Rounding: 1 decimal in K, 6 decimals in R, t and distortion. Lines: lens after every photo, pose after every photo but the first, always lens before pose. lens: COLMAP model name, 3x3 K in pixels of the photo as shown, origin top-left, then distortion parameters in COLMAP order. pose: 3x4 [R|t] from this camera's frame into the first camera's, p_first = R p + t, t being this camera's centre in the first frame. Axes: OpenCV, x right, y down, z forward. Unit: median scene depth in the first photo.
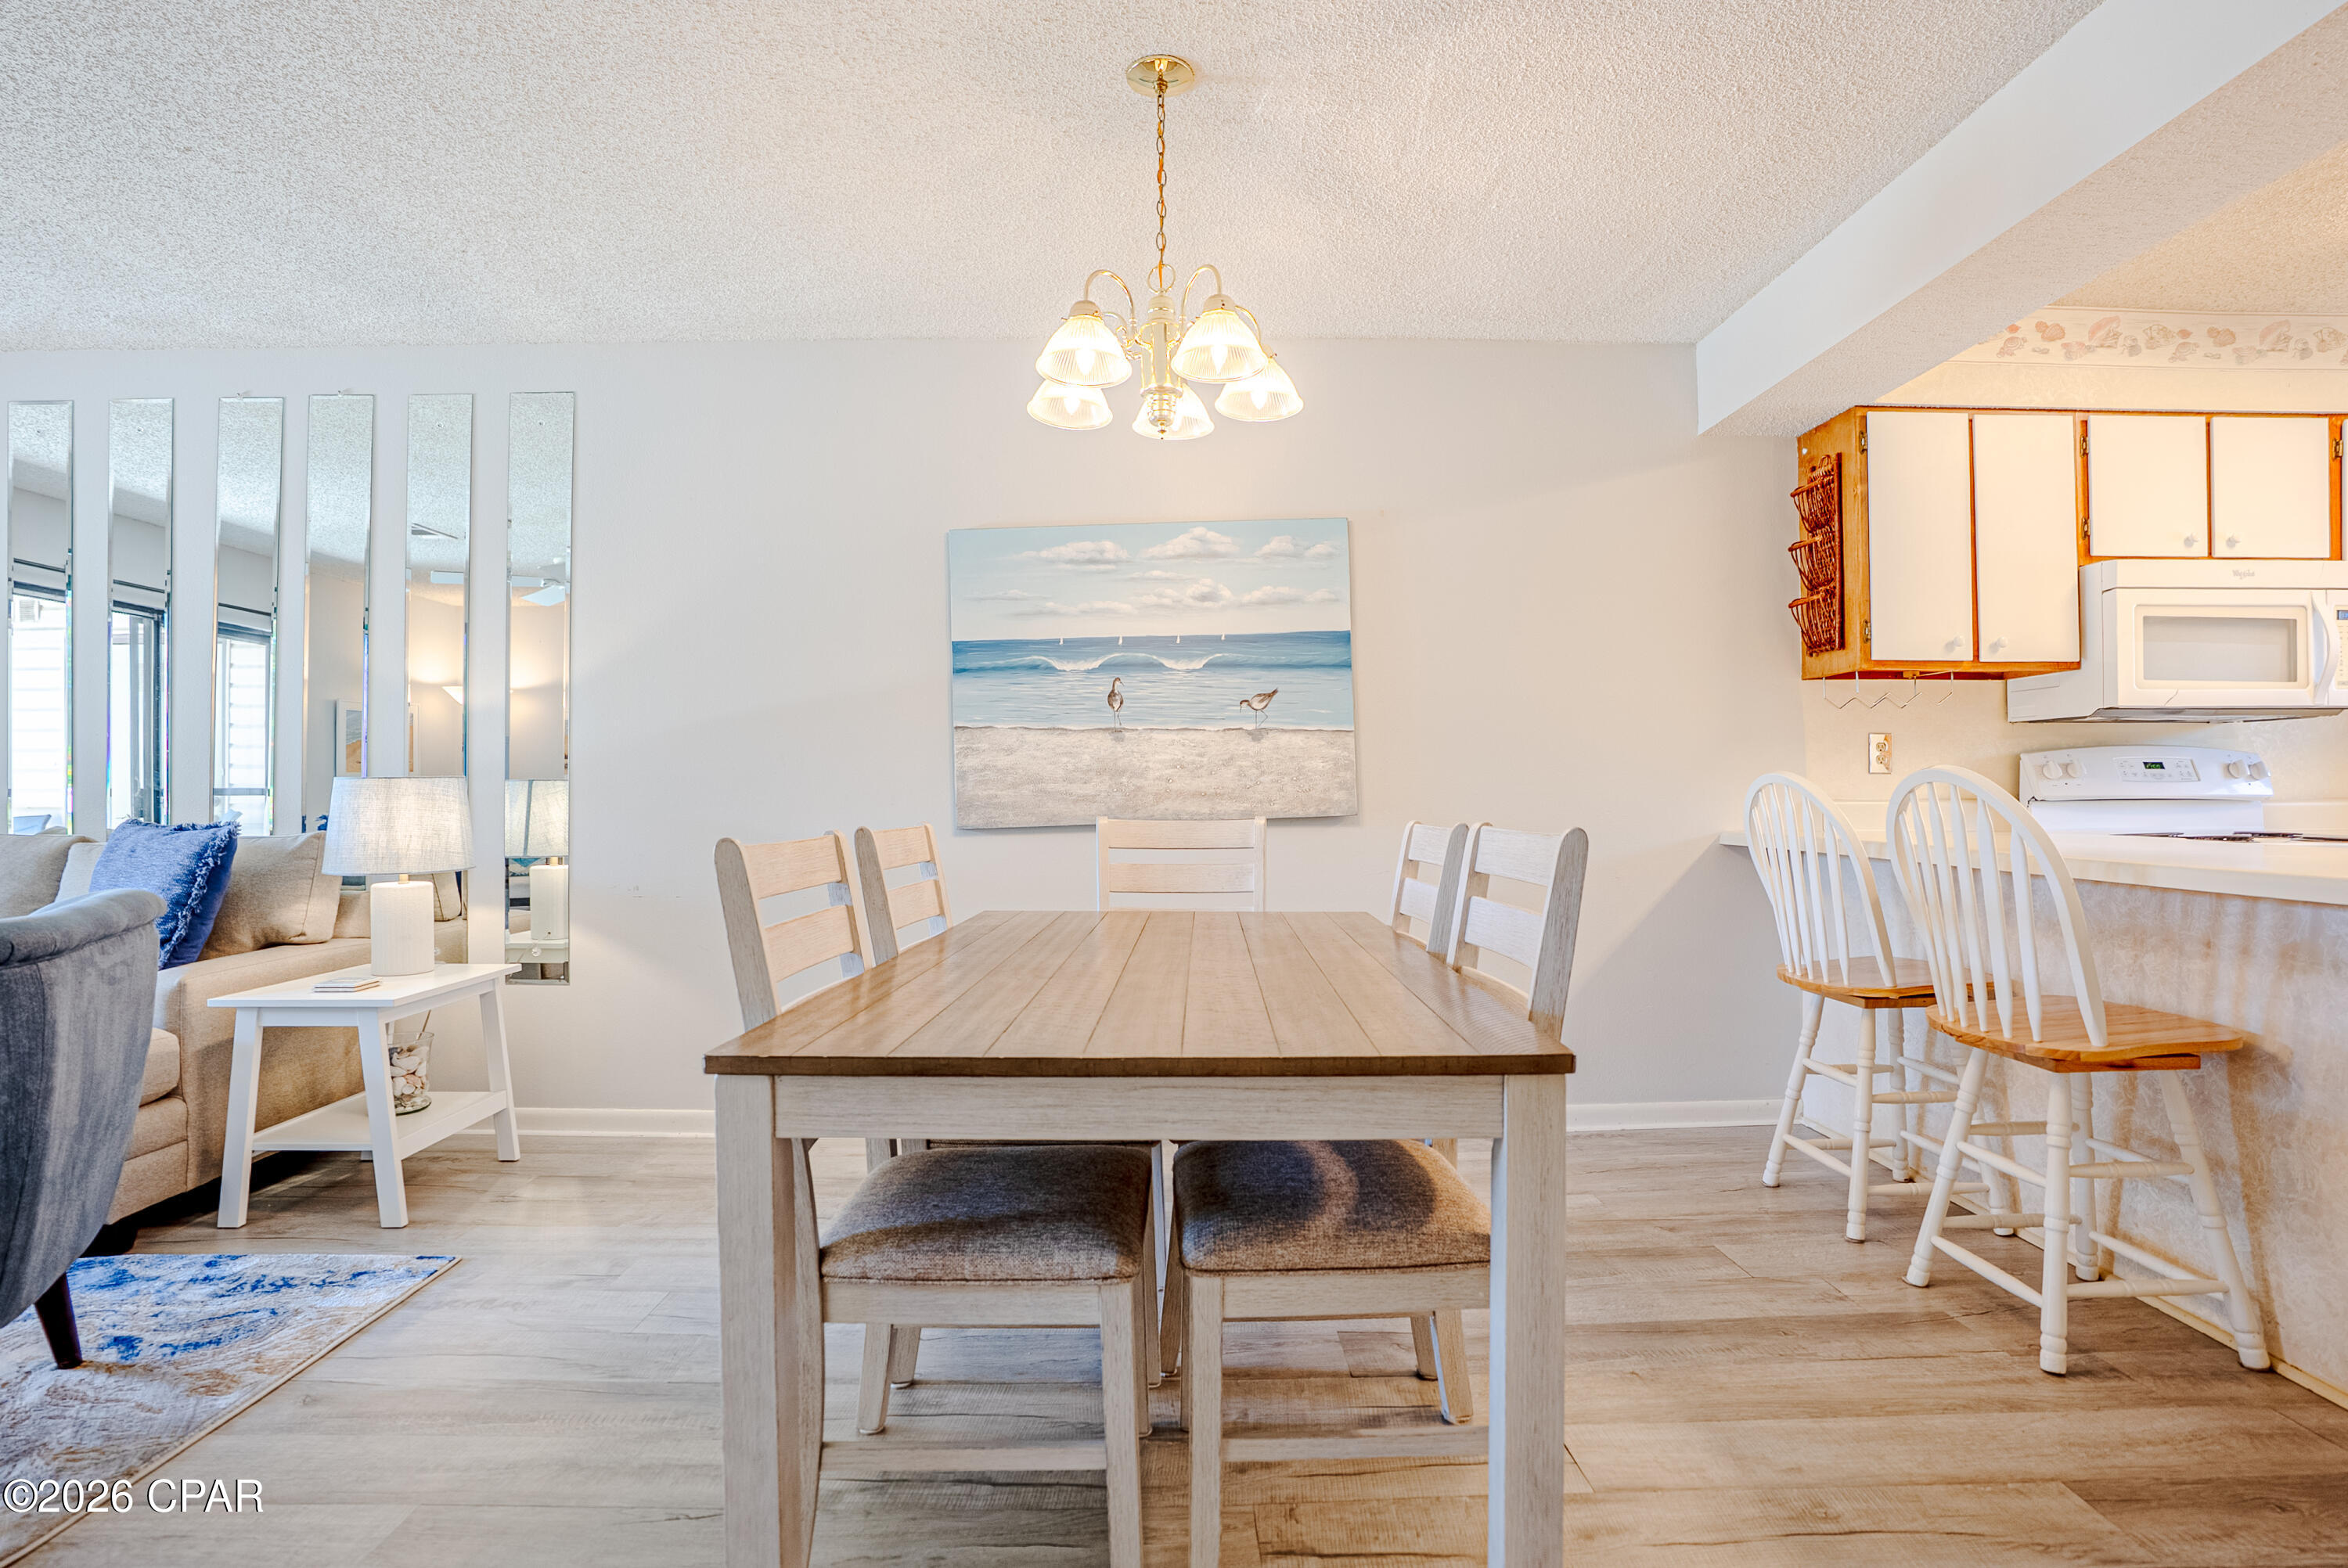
lens RADIAL K [[1104.4, 0, 1214.6], [0, 1104.4, 802.0], [0, 0, 1]] dist [-0.055845, 0.019747]
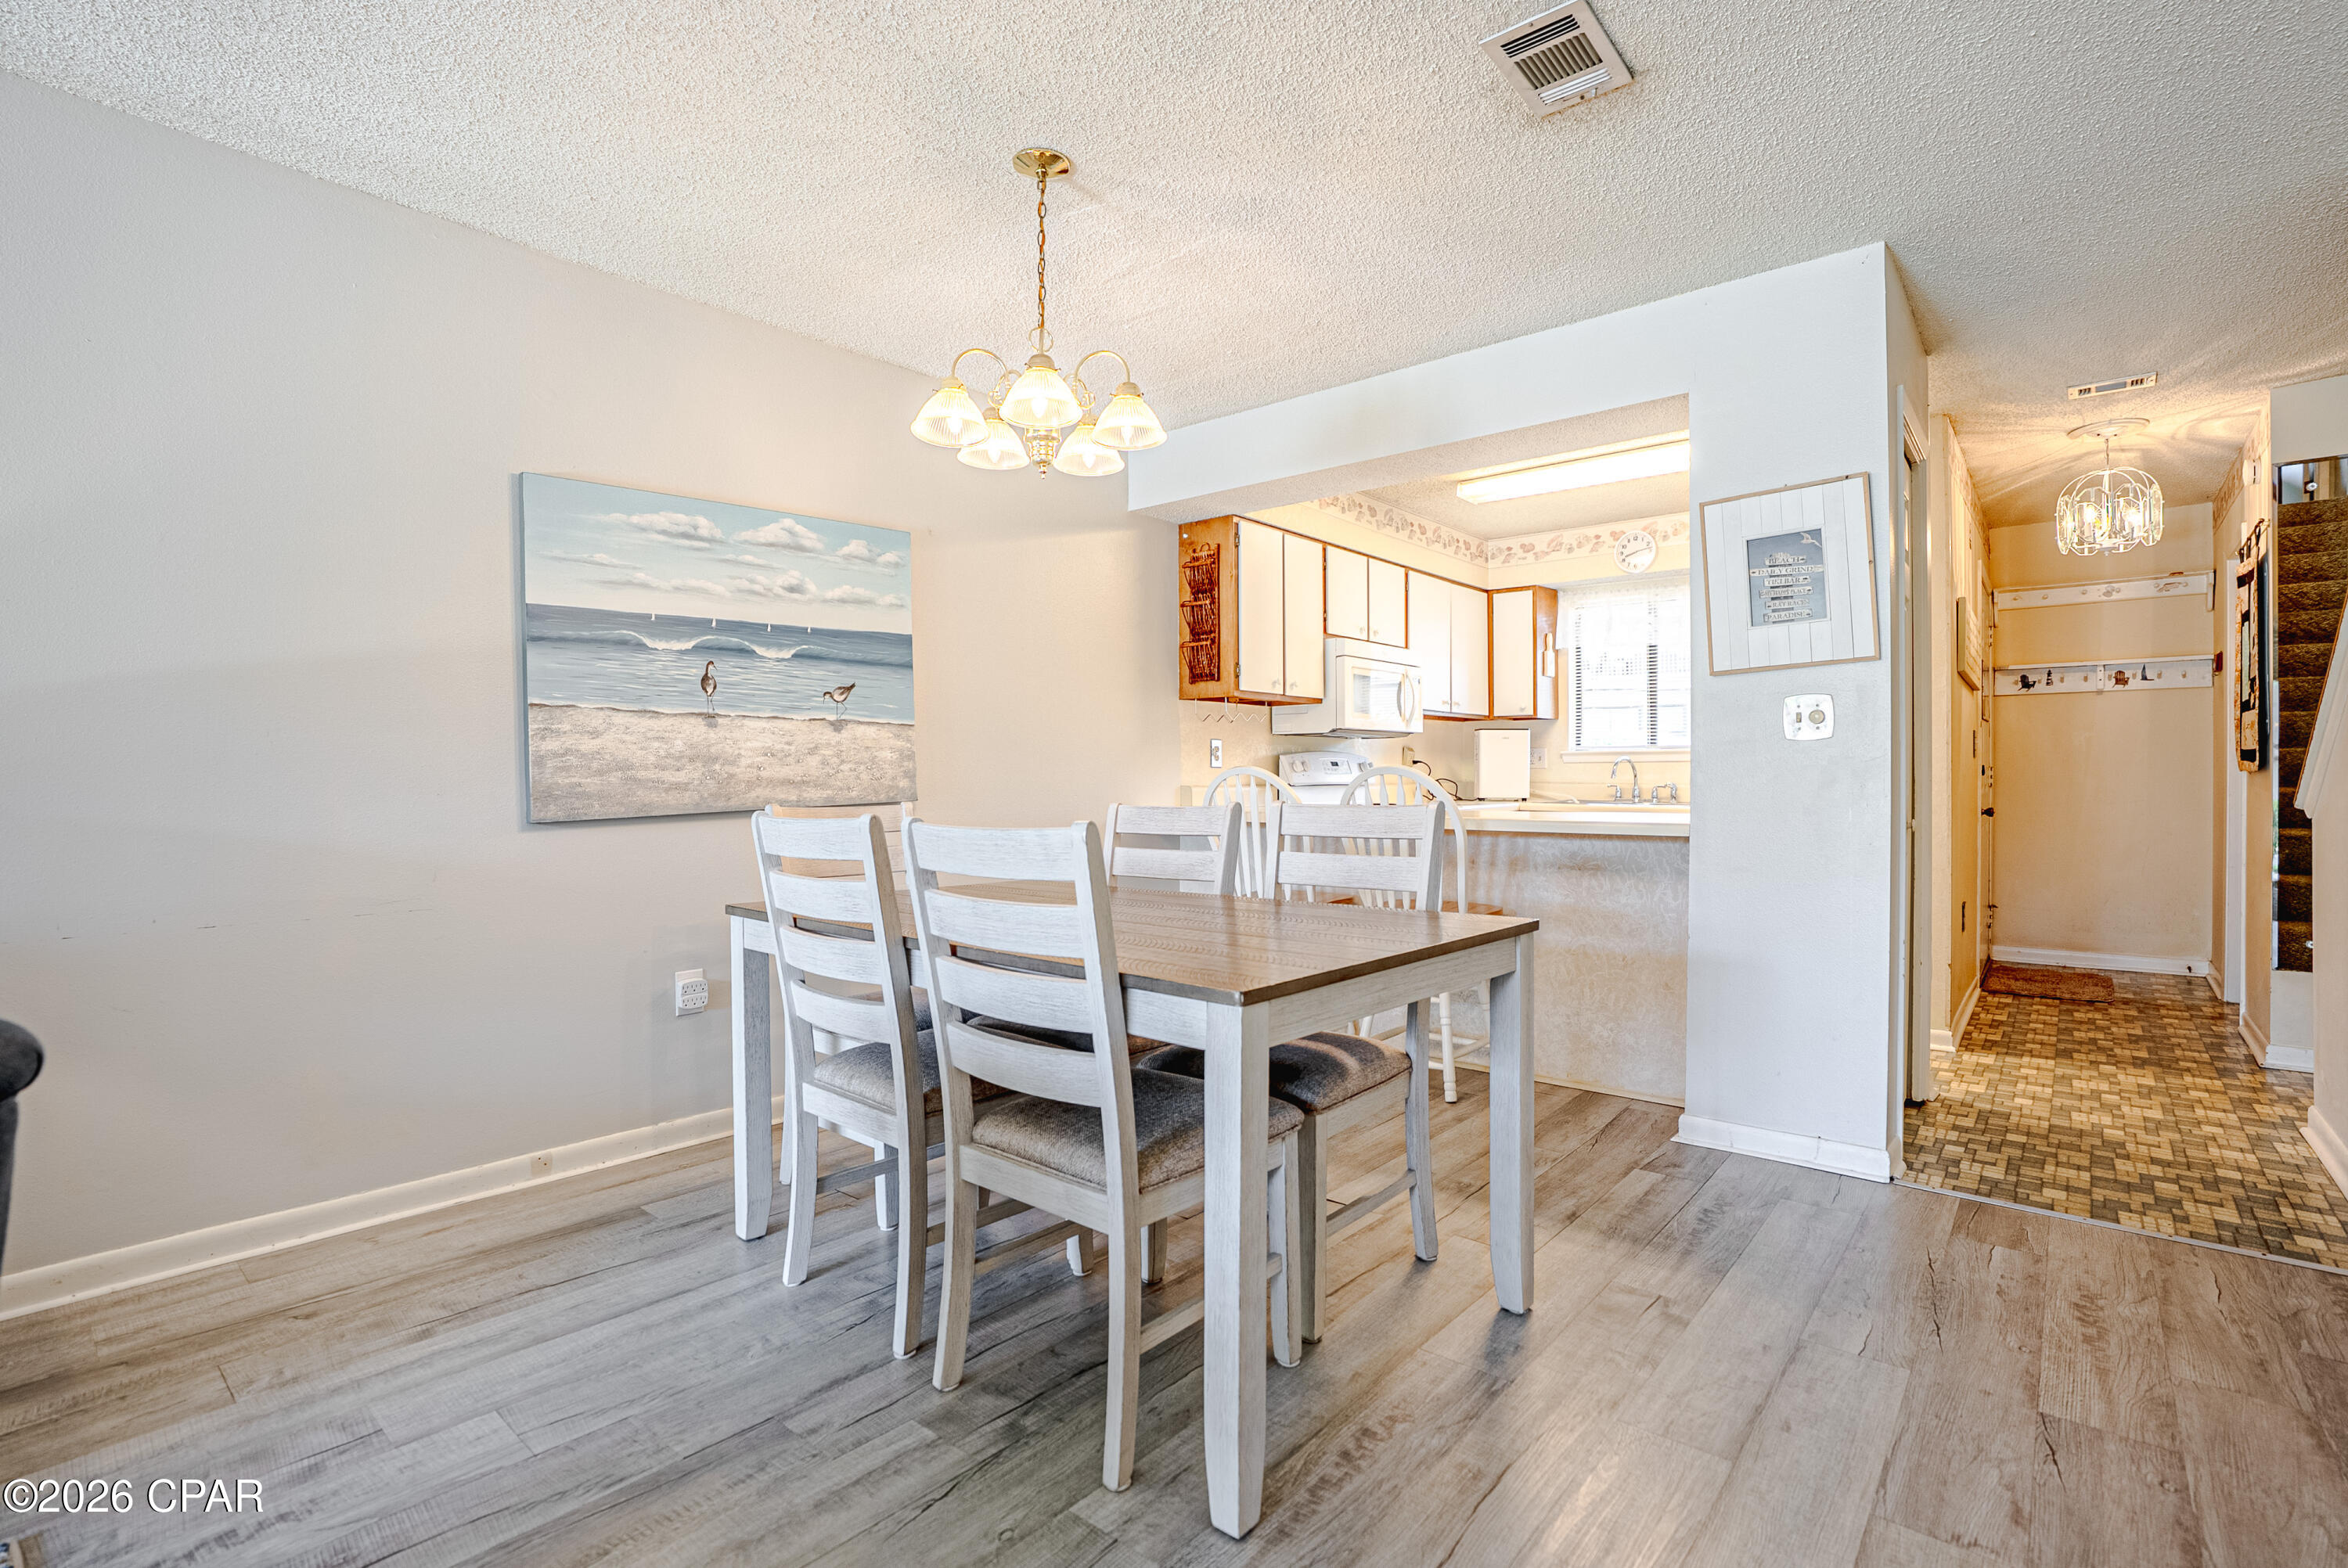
lens RADIAL K [[1104.4, 0, 1174.1], [0, 1104.4, 791.4], [0, 0, 1]] dist [-0.055845, 0.019747]
pose [[0.665783, -0.007010, 0.746113, -0.534900], [0.006300, 0.999973, 0.003773, -0.000204], [-0.746119, 0.002189, 0.665809, 0.066388]]
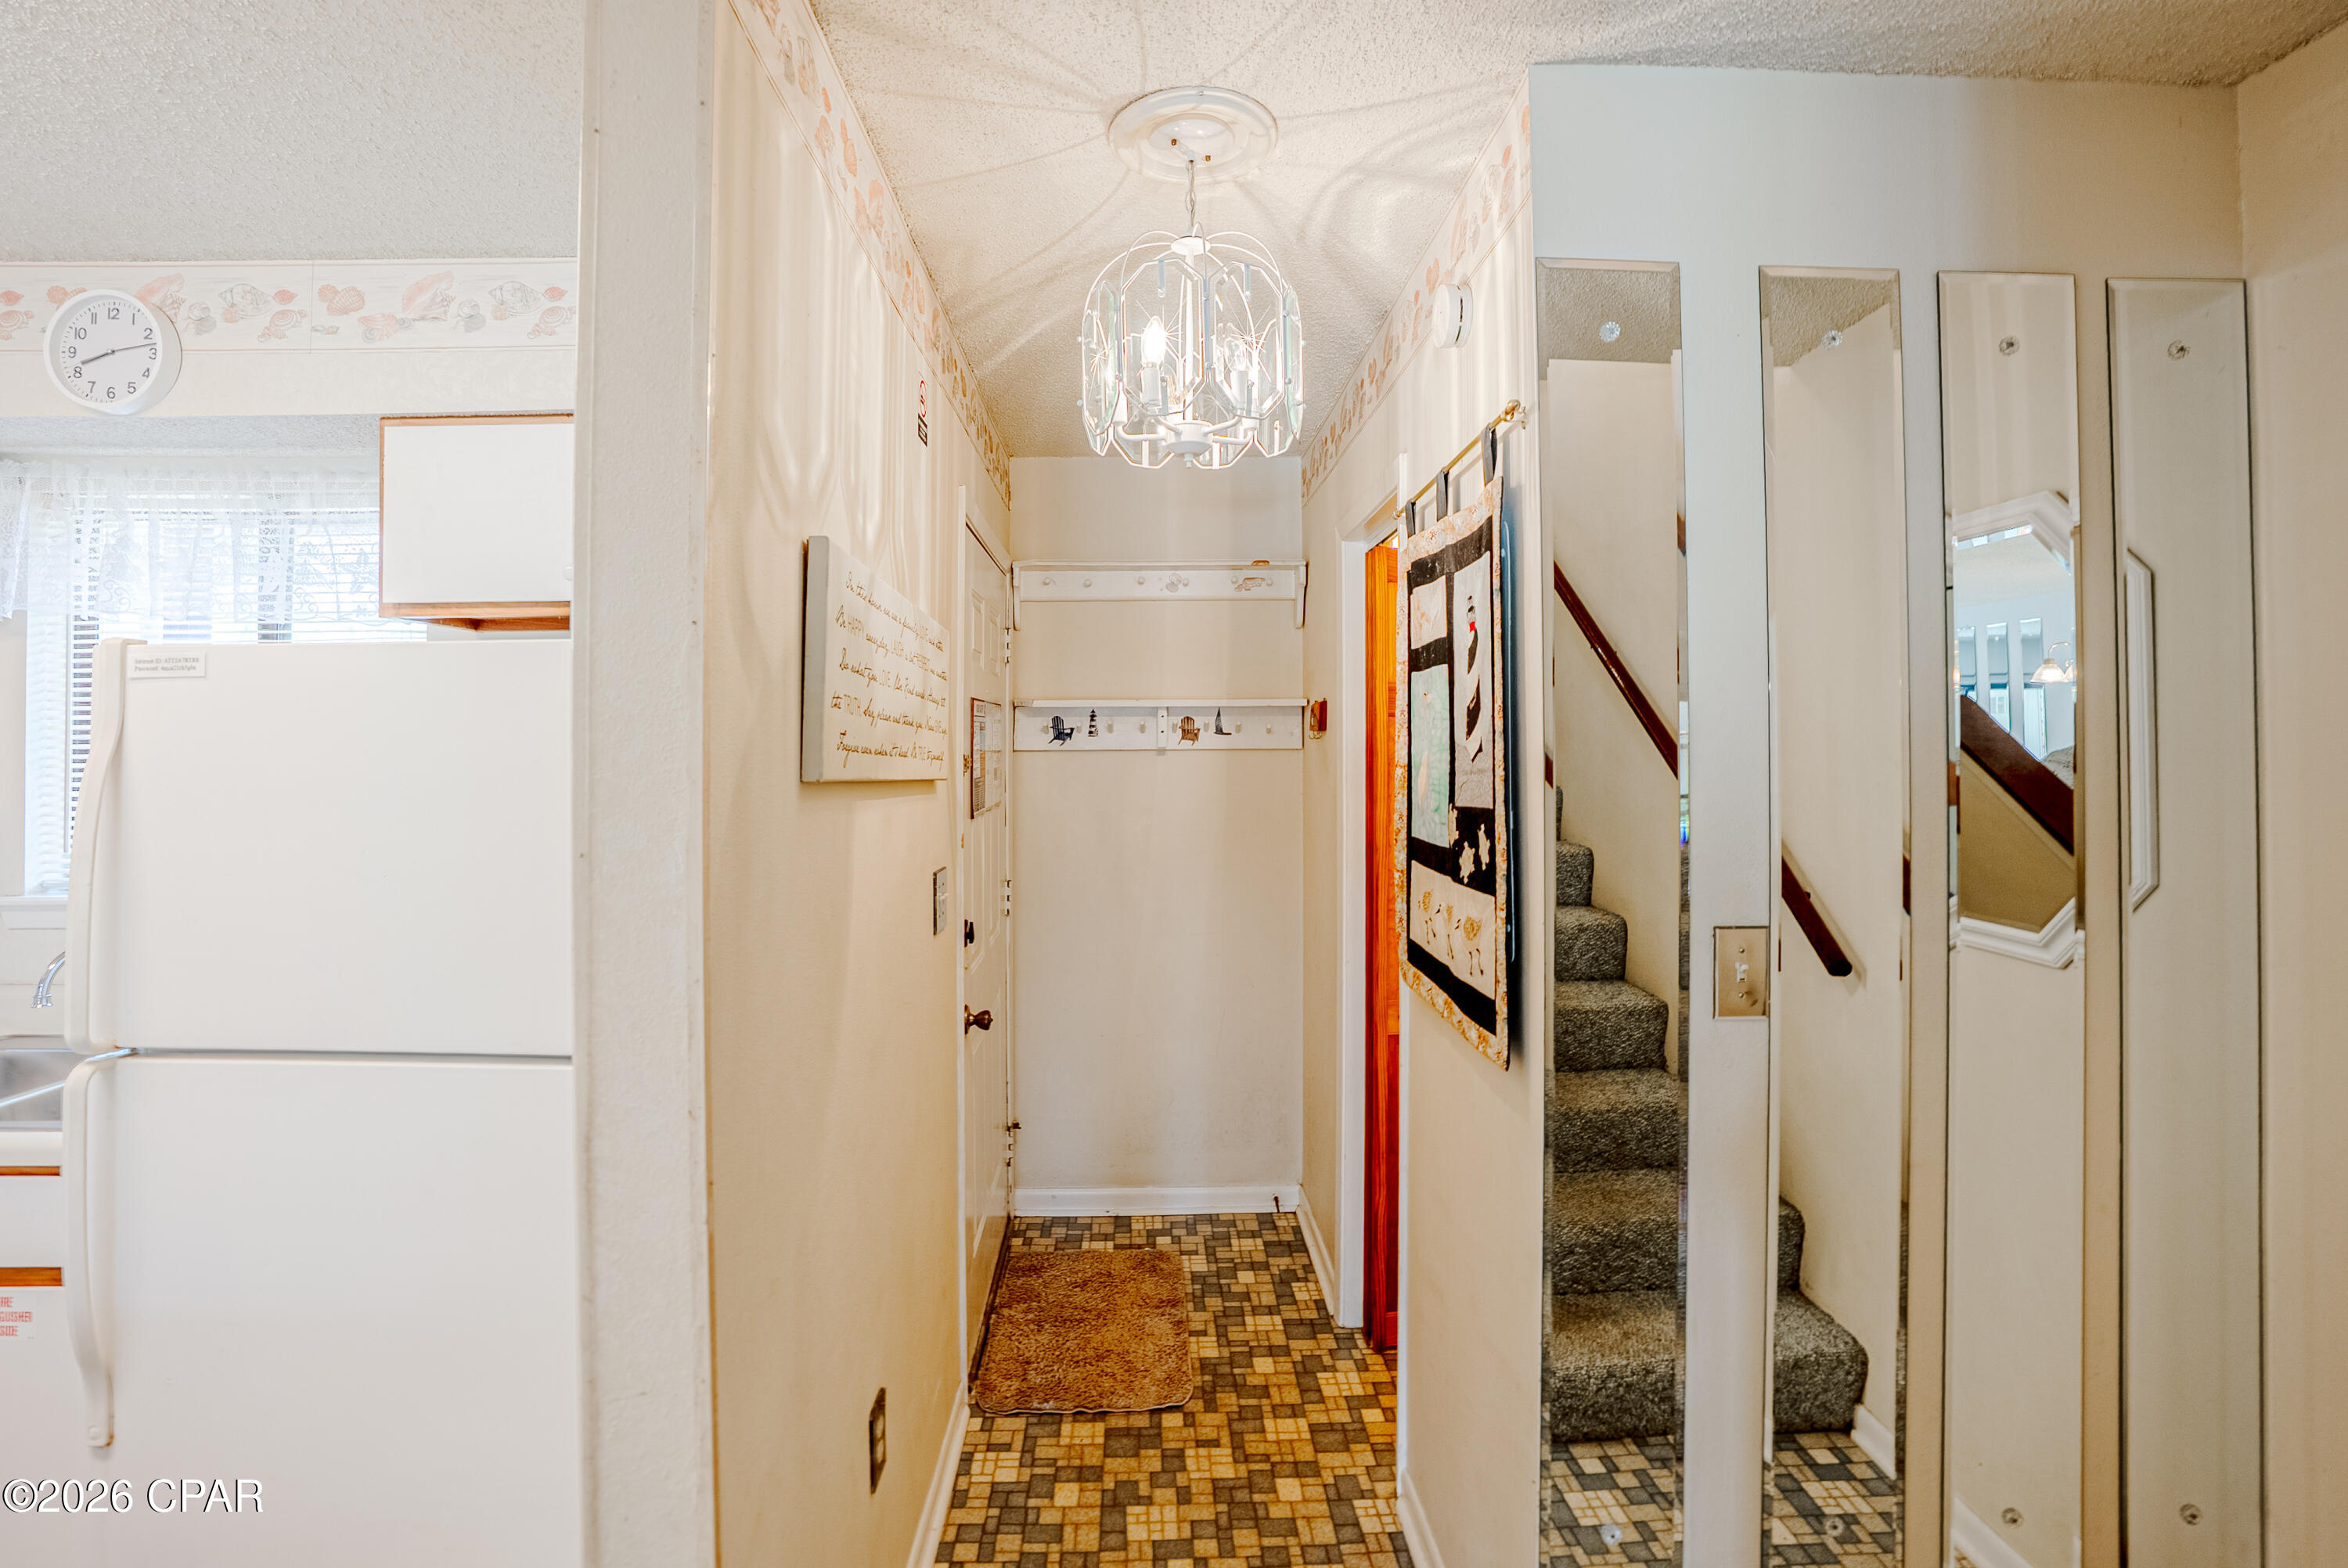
lens RADIAL K [[1104.4, 0, 1100.1], [0, 1104.4, 717.8], [0, 0, 1]] dist [-0.055845, 0.019747]
pose [[0.059882, 0.029986, 0.997755, 0.754007], [0.006247, 0.999518, -0.030414, -0.152463], [-0.998186, 0.008054, 0.059666, 0.098097]]
